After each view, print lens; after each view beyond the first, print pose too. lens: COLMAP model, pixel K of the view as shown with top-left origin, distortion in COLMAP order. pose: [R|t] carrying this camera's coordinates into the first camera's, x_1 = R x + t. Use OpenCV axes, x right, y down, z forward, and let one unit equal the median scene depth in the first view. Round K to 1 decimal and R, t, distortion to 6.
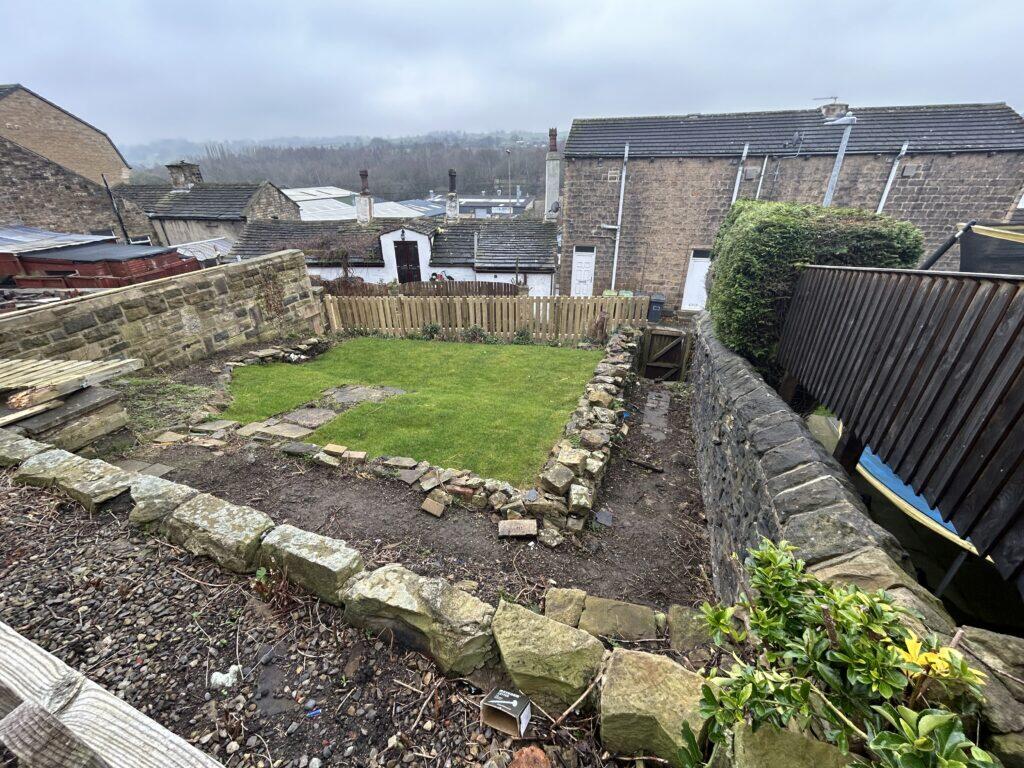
lens RADIAL K [[414.2, 0, 508.3], [0, 414.2, 385.3], [0, 0, 1]] dist [-0.001244, 0.000900]
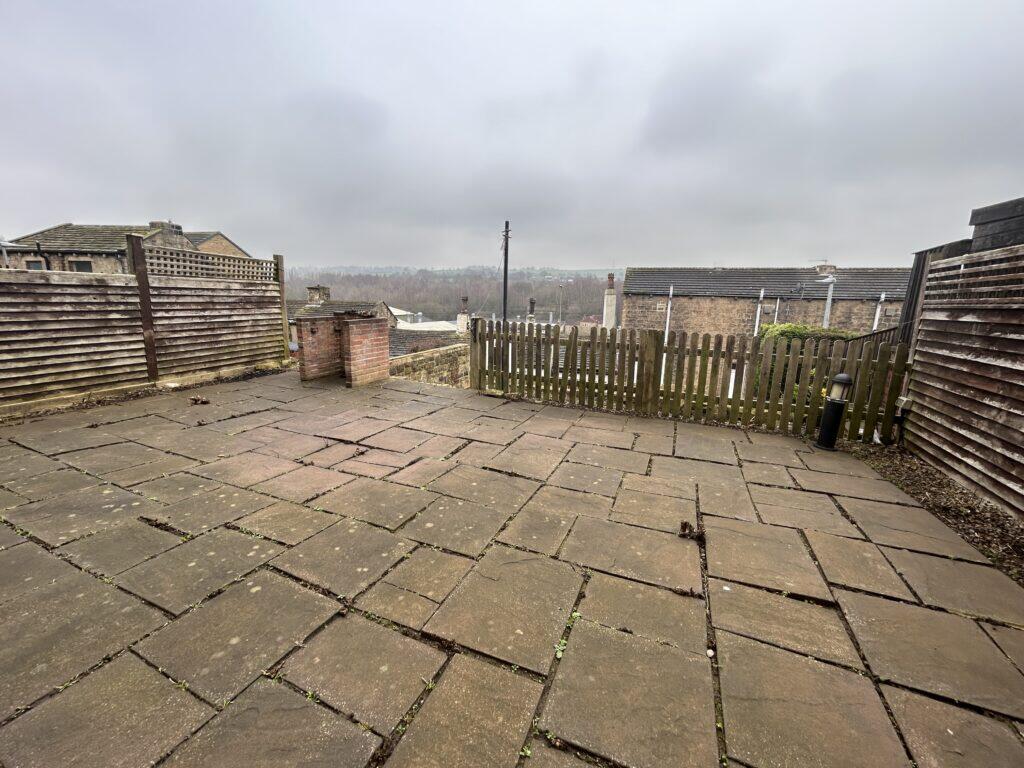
lens RADIAL K [[414.2, 0, 515.2], [0, 414.2, 385.6], [0, 0, 1]] dist [-0.001244, 0.000900]
pose [[0.997898, 0.045713, -0.045923, -0.146491], [-0.056388, 0.961798, -0.267889, 0.121537], [0.031922, 0.269916, 0.962355, -0.231356]]
